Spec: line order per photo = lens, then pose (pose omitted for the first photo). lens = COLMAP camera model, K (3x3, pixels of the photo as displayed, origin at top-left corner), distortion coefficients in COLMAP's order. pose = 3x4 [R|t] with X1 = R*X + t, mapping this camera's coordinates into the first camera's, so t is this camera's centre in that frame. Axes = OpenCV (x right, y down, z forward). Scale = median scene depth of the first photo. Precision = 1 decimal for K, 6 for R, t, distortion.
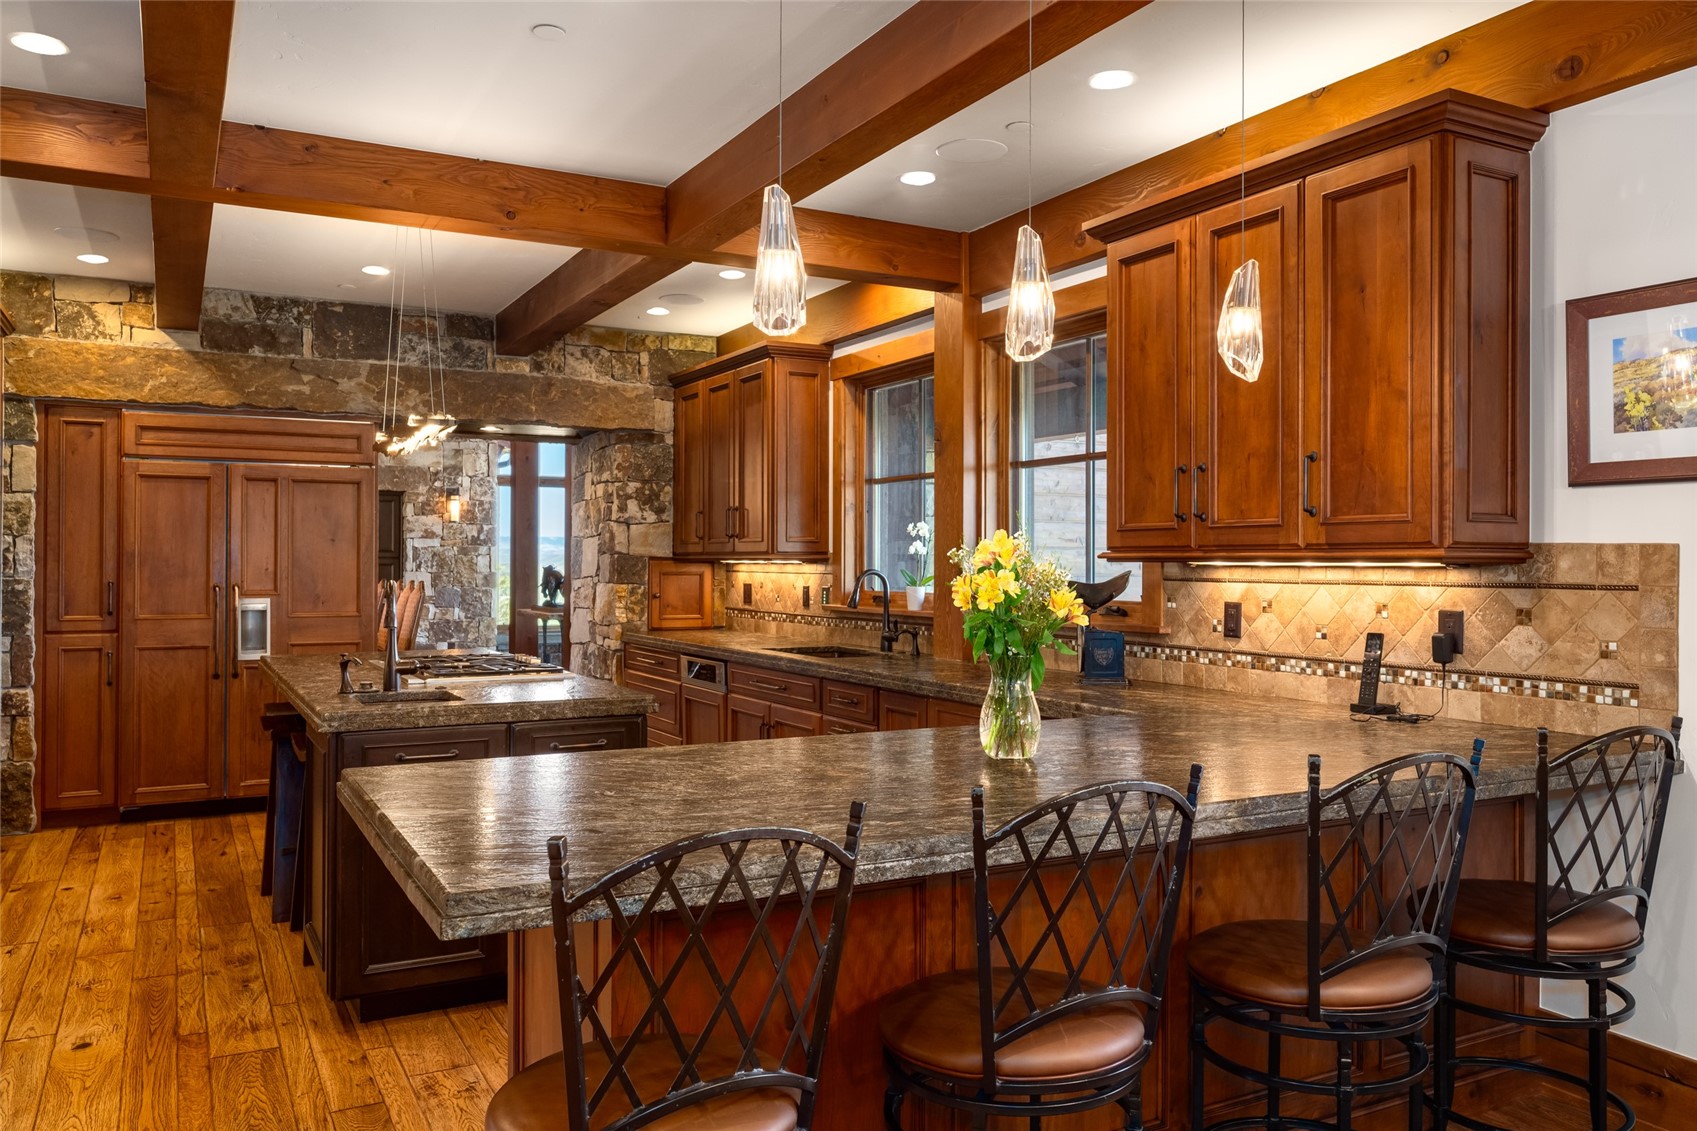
lens RADIAL K [[1269.5, 0, 848.4], [0, 1269.5, 562.3], [0, 0, 1]] dist [0.001560, 0.000072]
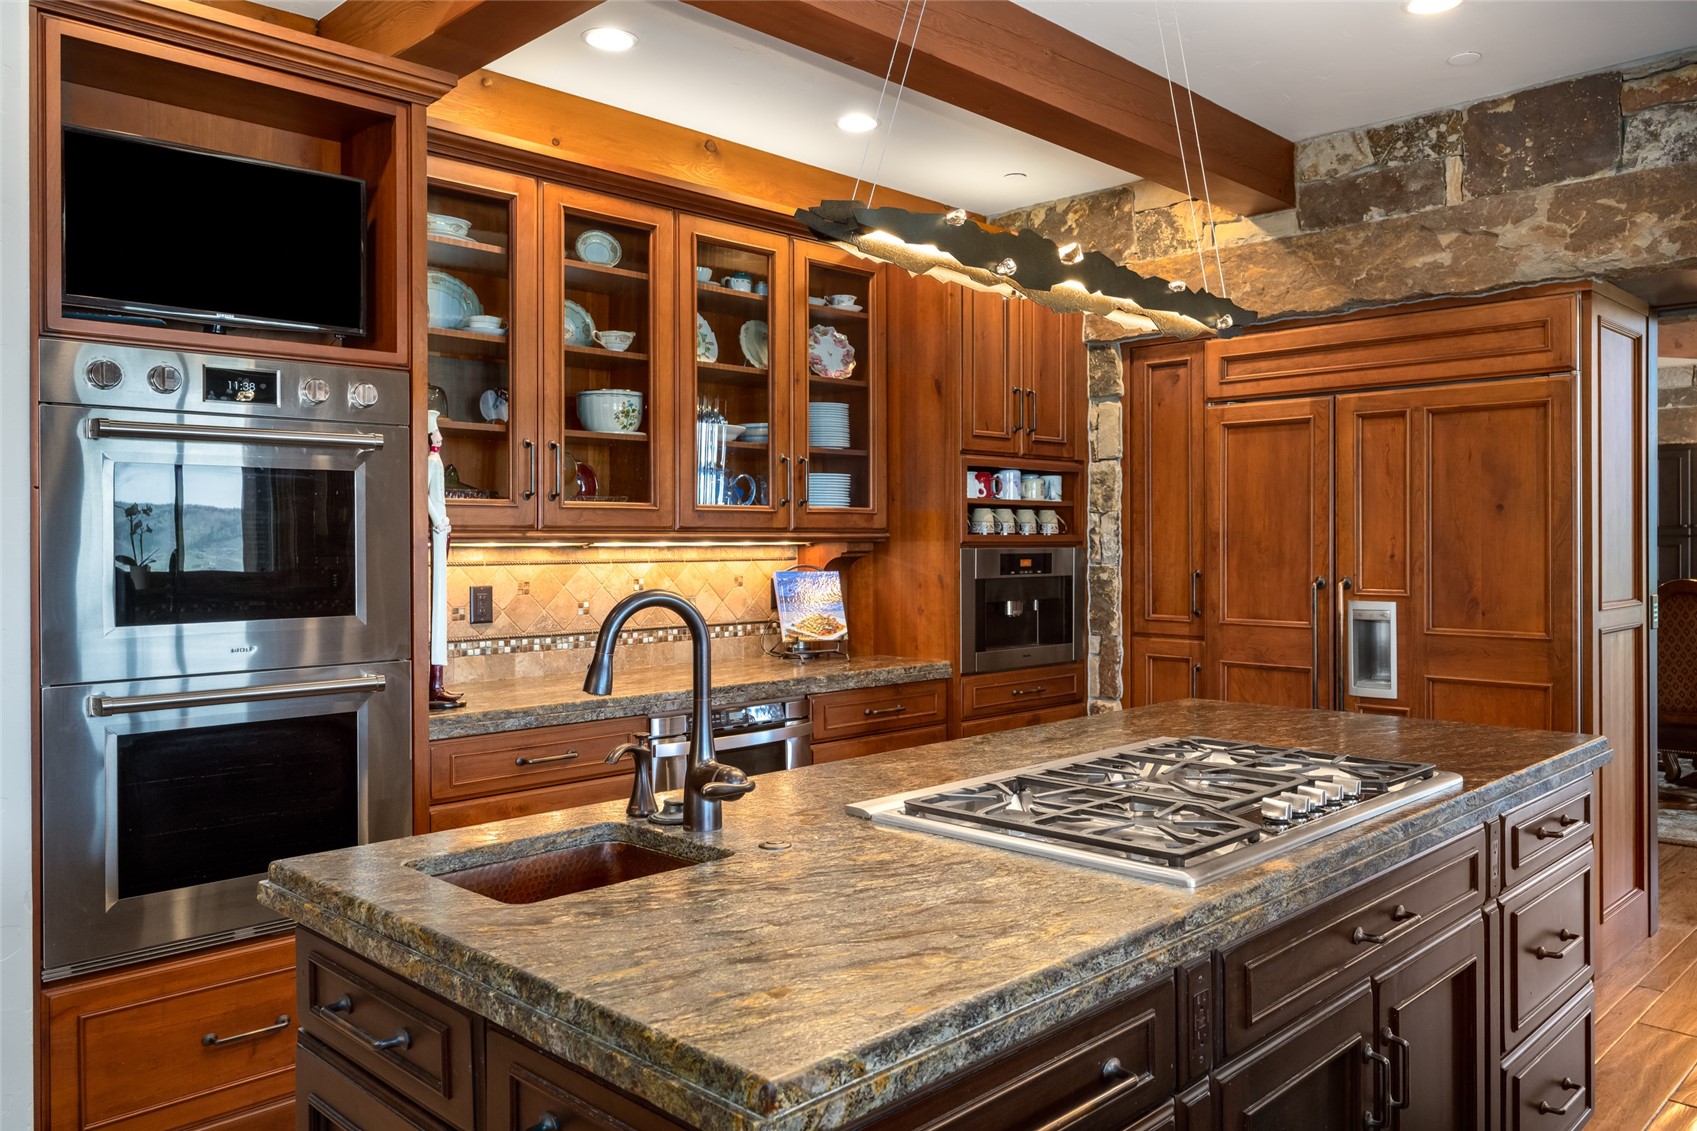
lens RADIAL K [[1225.3, 0, 827.3], [0, 1225.3, 539.2], [0, 0, 1]] dist [0.000247, 0.003095]
pose [[0.278904, -0.005370, -0.960304, 0.050352], [0.002597, 0.999985, -0.004837, -0.000834], [0.960316, -0.001145, 0.278913, 0.575907]]
